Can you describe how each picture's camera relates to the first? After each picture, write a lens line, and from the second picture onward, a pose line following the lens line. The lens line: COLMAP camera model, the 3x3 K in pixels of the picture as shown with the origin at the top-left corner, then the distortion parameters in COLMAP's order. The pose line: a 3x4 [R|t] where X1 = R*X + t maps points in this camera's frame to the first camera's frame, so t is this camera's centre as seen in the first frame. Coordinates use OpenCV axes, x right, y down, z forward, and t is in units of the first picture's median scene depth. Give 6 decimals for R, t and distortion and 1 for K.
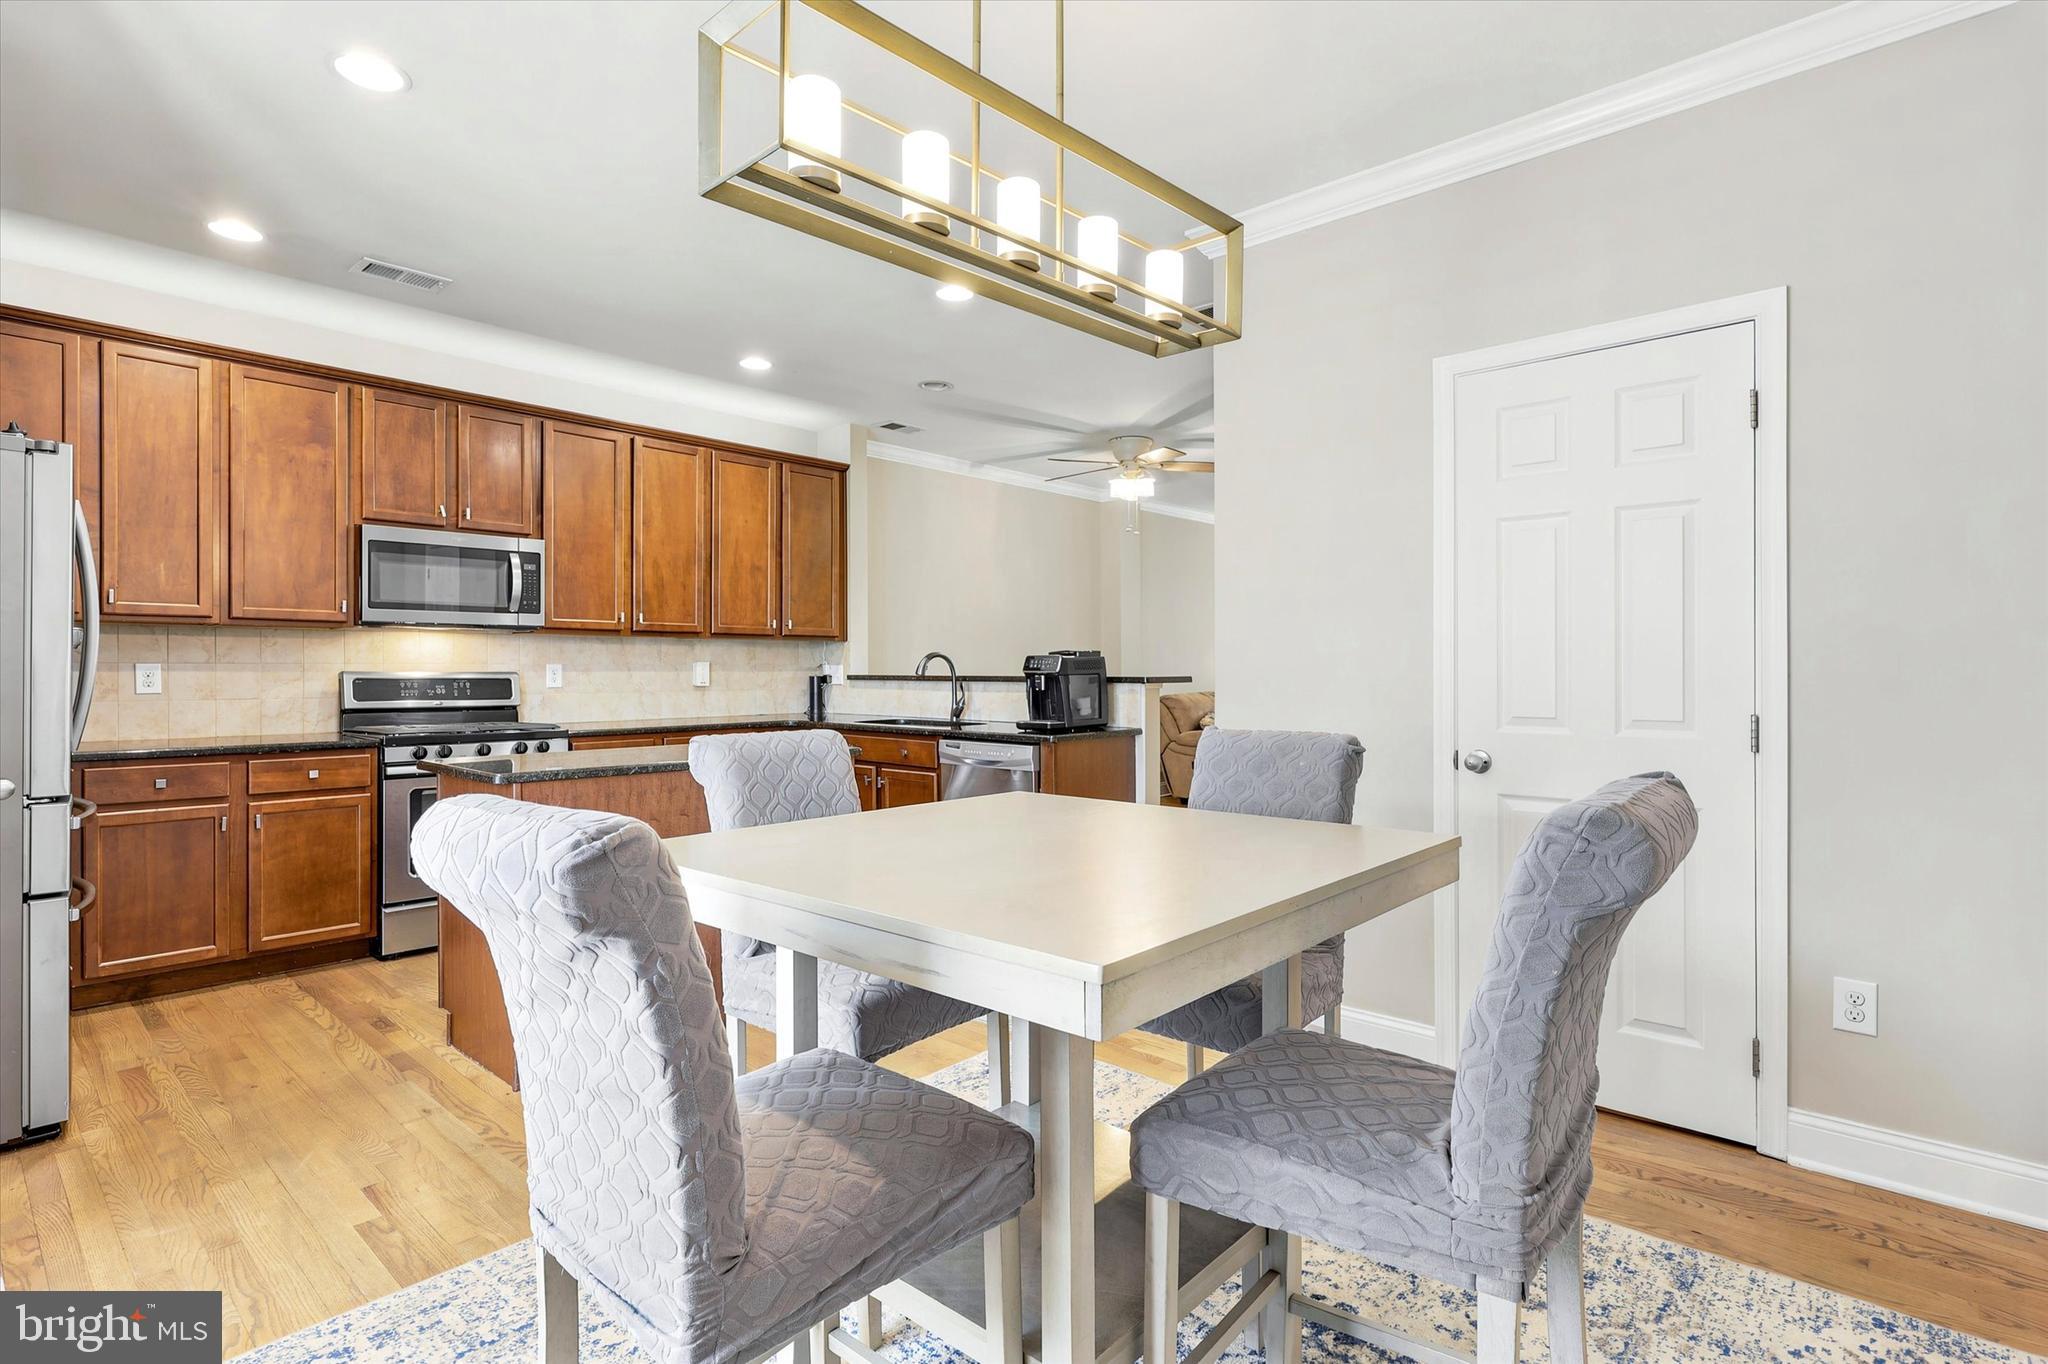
lens RADIAL K [[1033.6, 0, 1030.4], [0, 1033.6, 678.4], [0, 0, 1]] dist [0.001191, -0.000015]
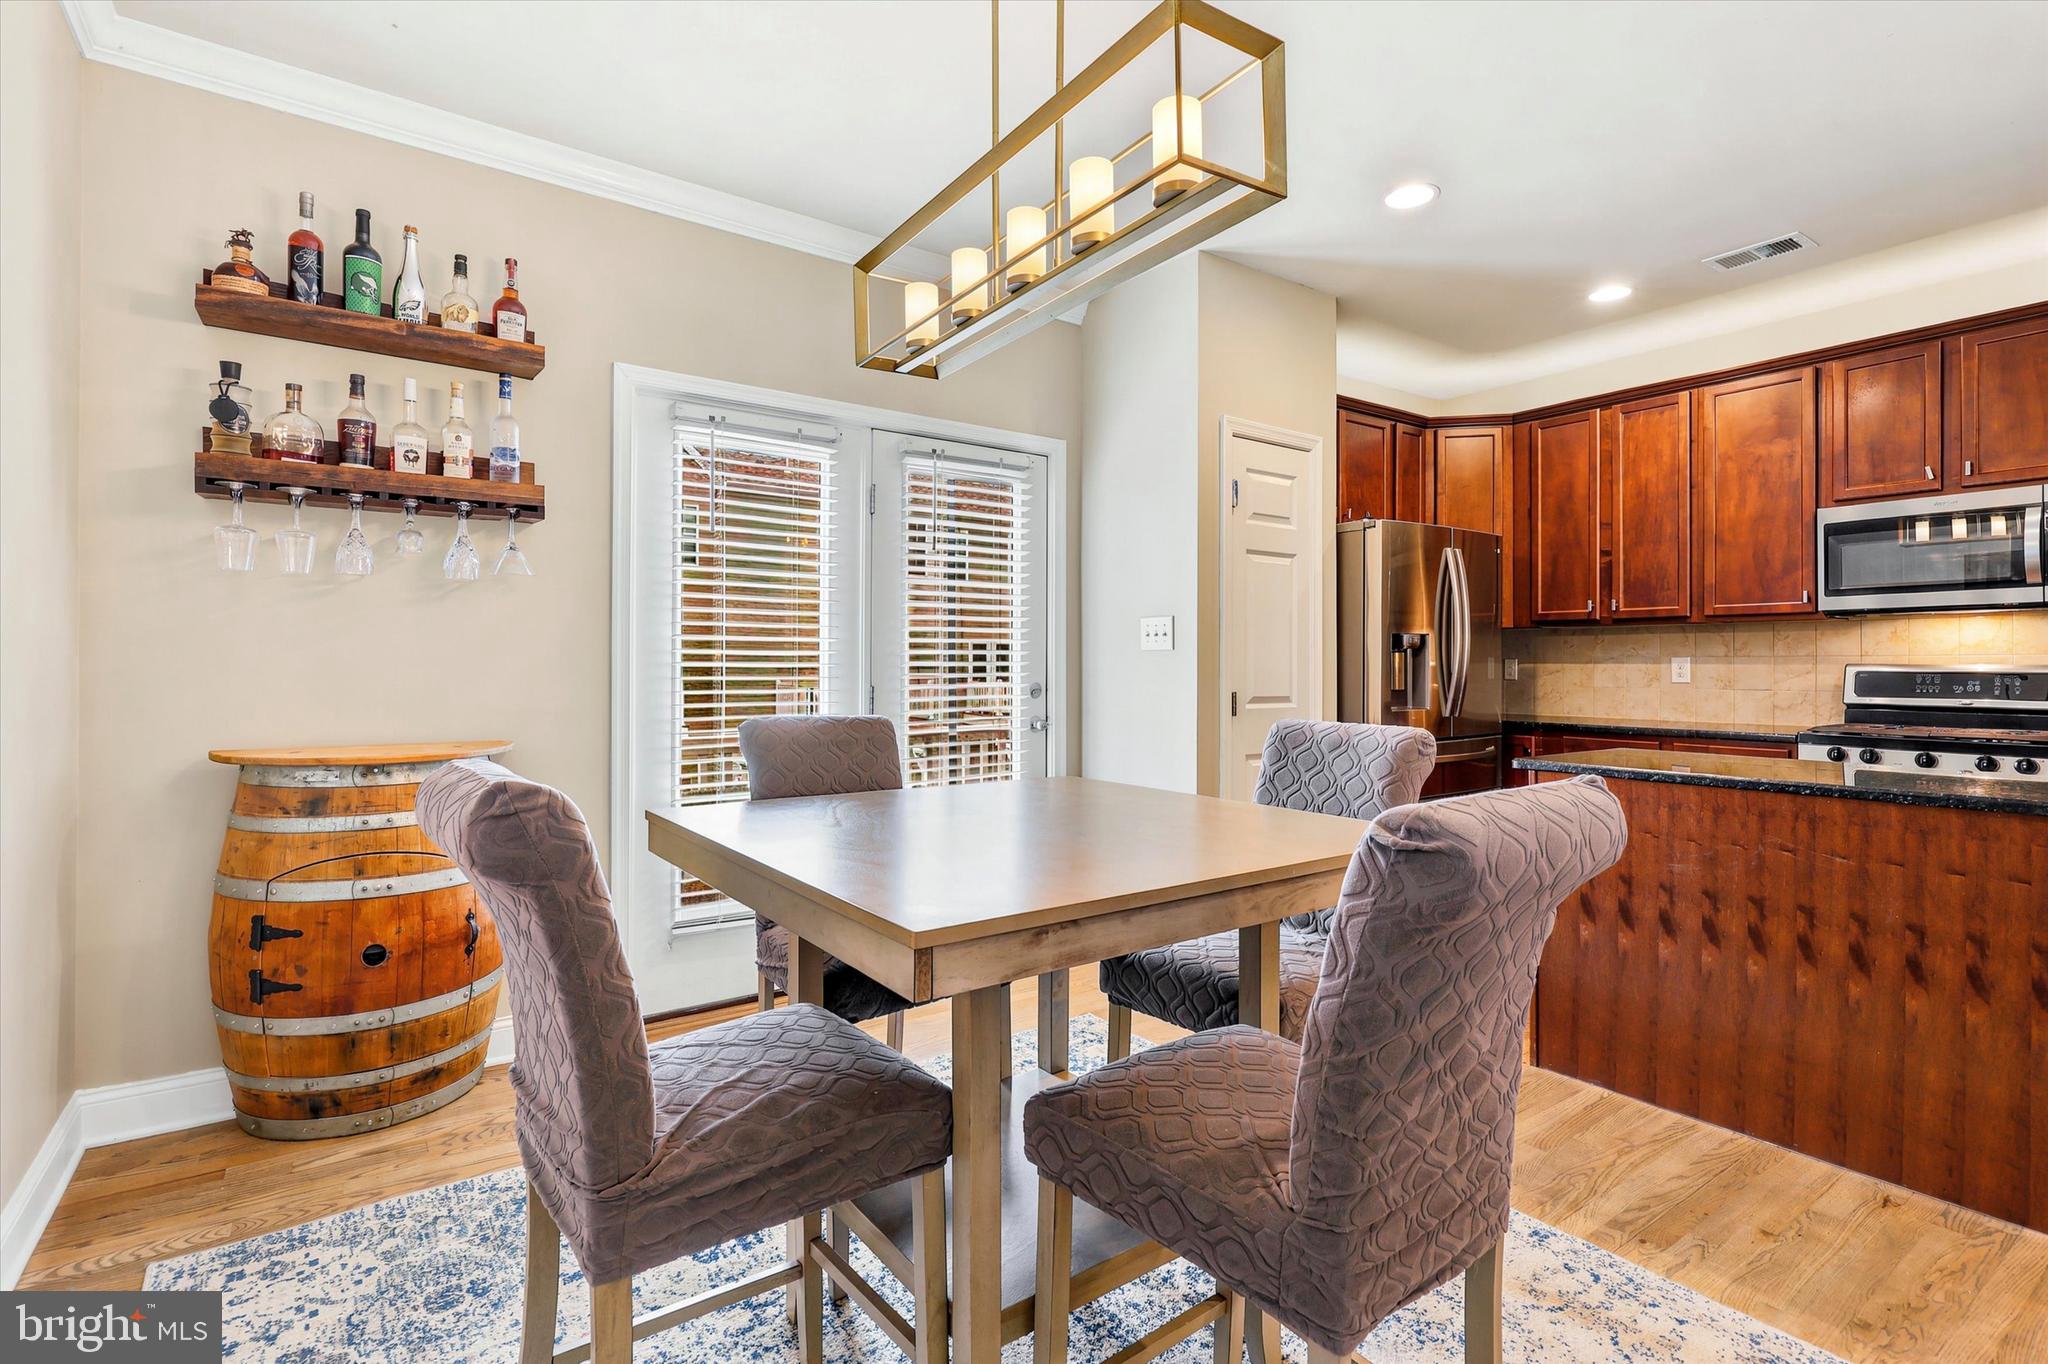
lens RADIAL K [[973.0, 0, 1025.8], [0, 973.0, 663.6], [0, 0, 1]] dist [-0.003331, 0.002046]
pose [[-0.225311, -0.000761, -0.974287, 0.329430], [-0.005924, 0.999982, 0.000589, -0.002805], [0.974269, 0.005904, -0.225311, 0.418732]]
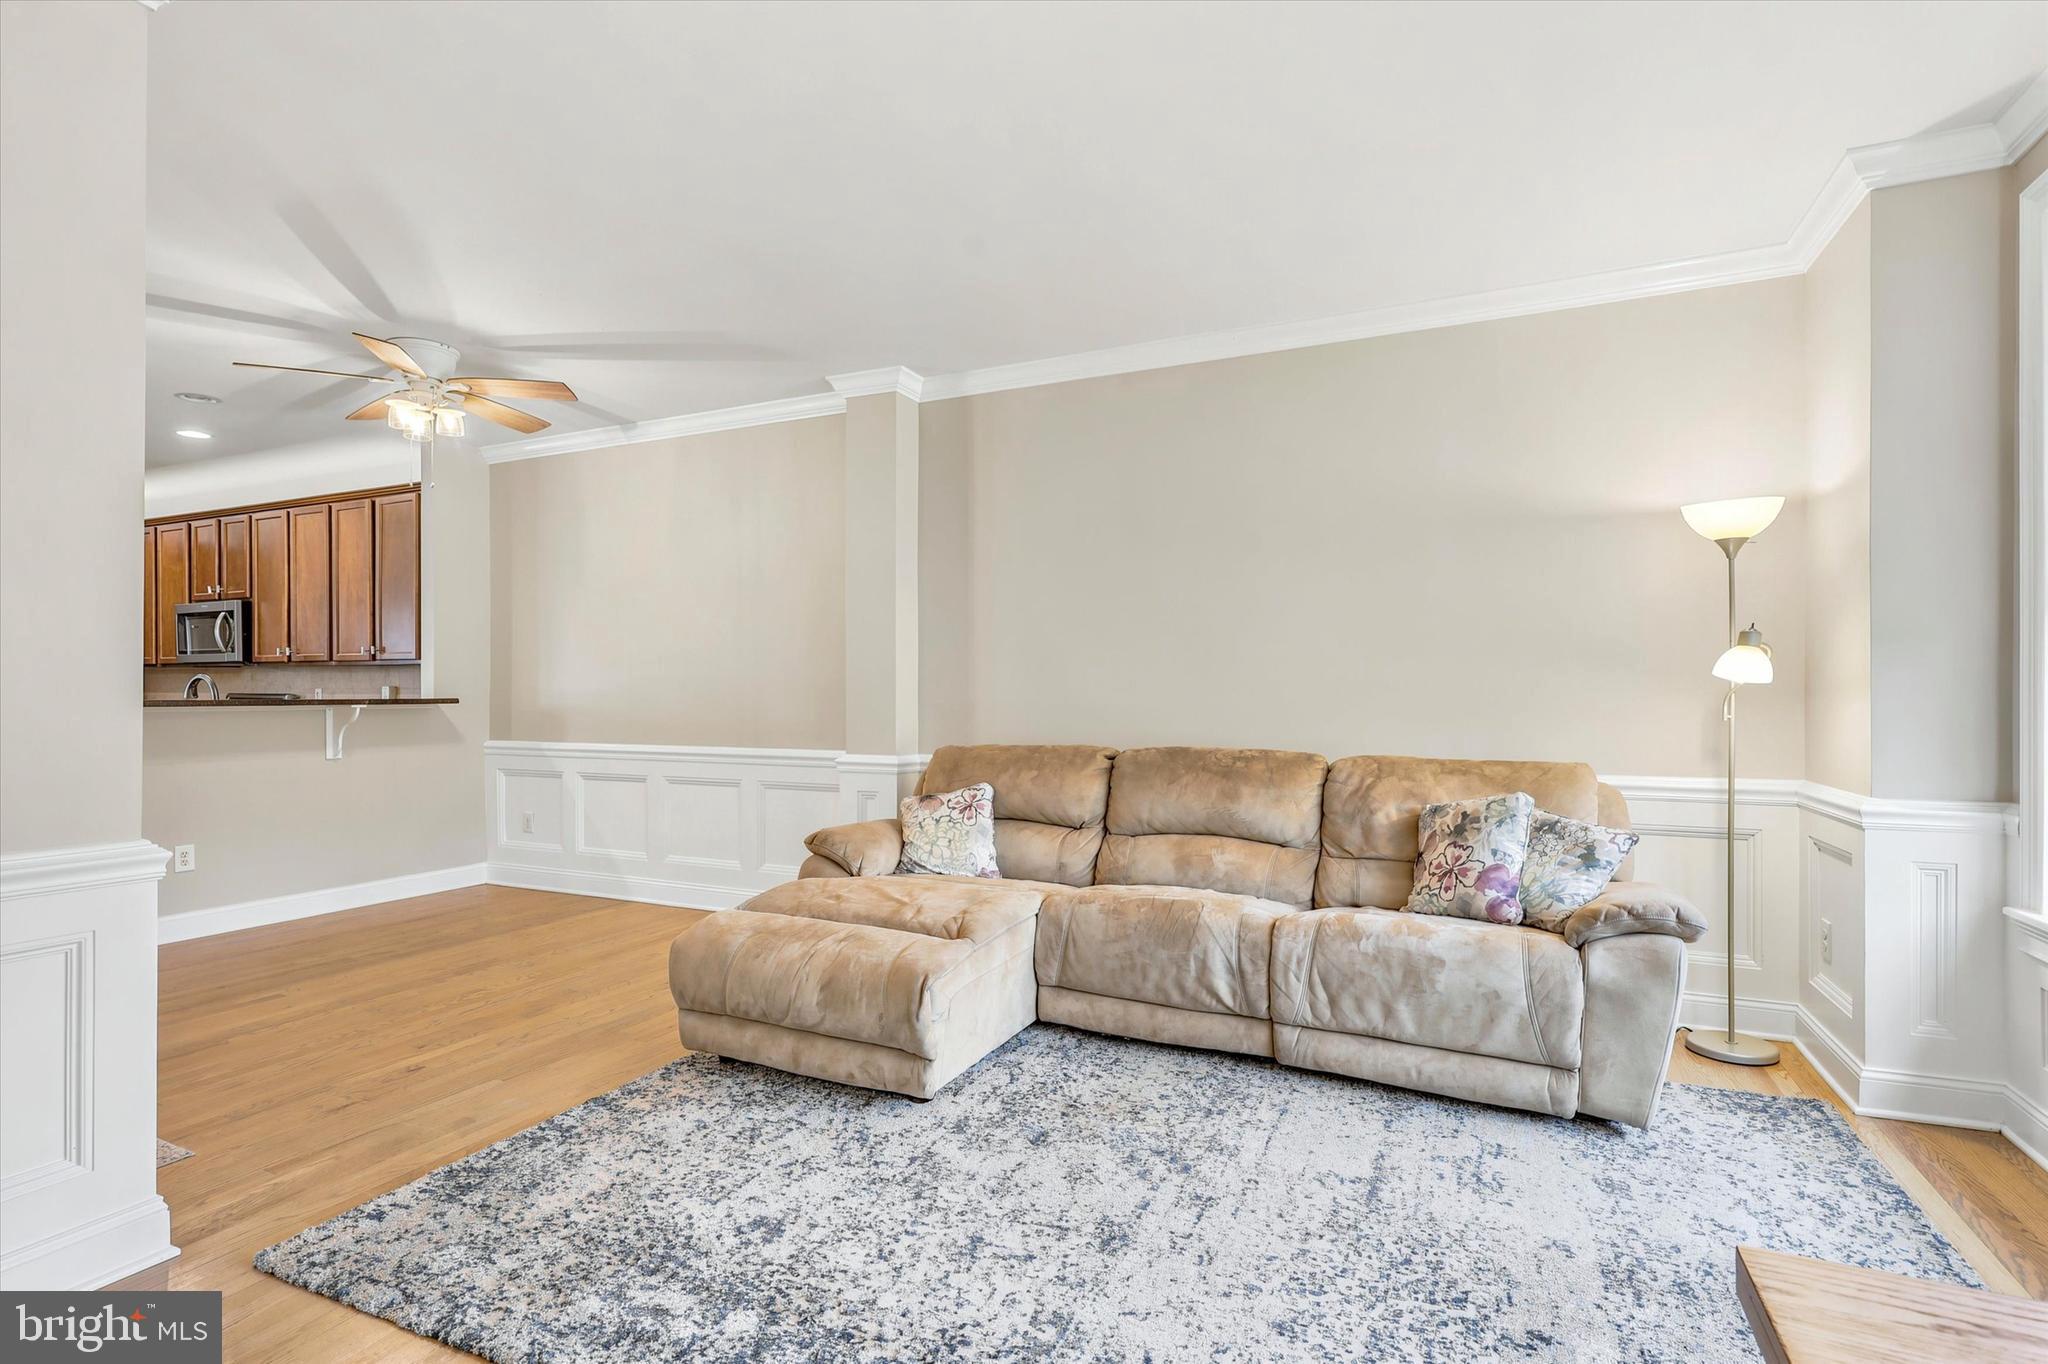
lens RADIAL K [[973.0, 0, 1017.3], [0, 973.0, 698.7], [0, 0, 1]] dist [-0.003331, 0.002046]
pose [[0.292603, 0.005167, -0.956220, 1.065120], [-0.009427, 0.999952, 0.002519, -0.011594], [0.956187, 0.008277, 0.292638, 1.564768]]
